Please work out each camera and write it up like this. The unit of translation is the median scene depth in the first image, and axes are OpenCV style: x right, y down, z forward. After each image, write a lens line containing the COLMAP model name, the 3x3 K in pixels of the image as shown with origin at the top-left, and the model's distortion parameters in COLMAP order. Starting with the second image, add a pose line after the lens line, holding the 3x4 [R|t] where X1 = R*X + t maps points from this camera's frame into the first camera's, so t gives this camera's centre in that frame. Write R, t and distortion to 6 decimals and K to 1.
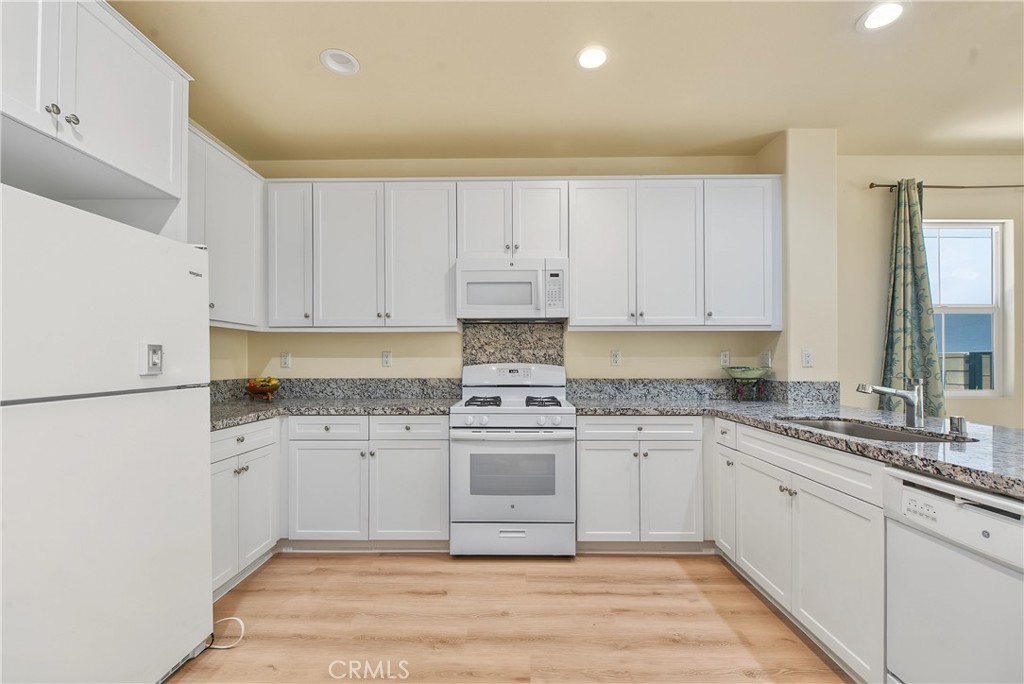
lens RADIAL K [[423.7, 0, 510.8], [0, 423.7, 350.5], [0, 0, 1]] dist [-0.000333, -0.002244]
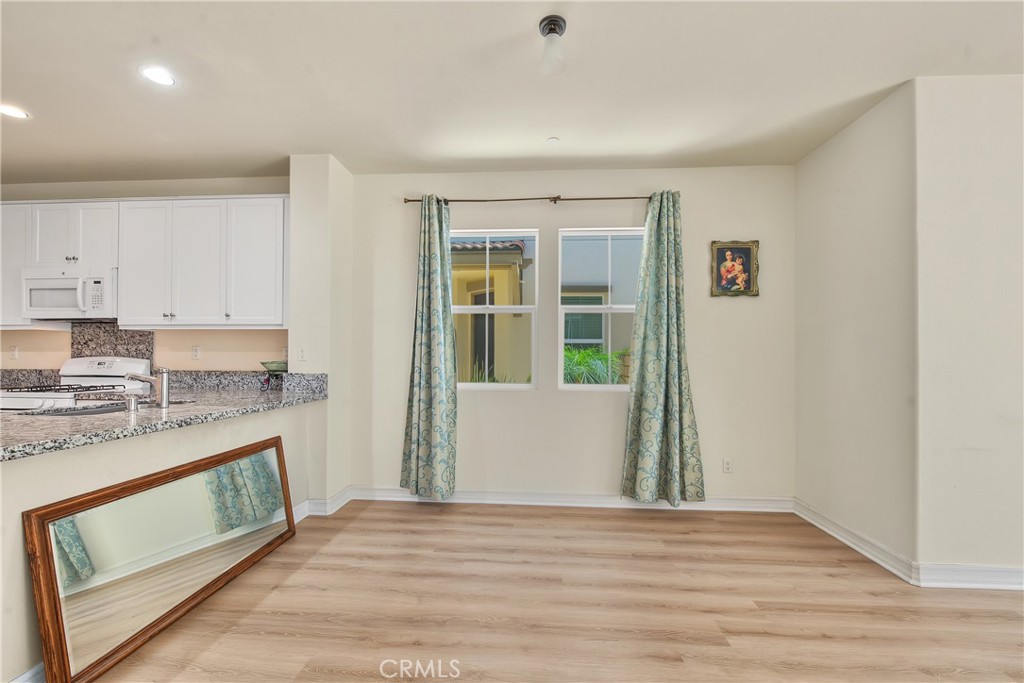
lens RADIAL K [[423.7, 0, 514.9], [0, 423.7, 346.4], [0, 0, 1]] dist [-0.000333, -0.002244]
pose [[0.998405, 0.003621, -0.056341, 1.188047], [-0.004049, 0.999964, -0.007473, 0.005544], [0.056312, 0.007689, 0.998384, -0.102936]]
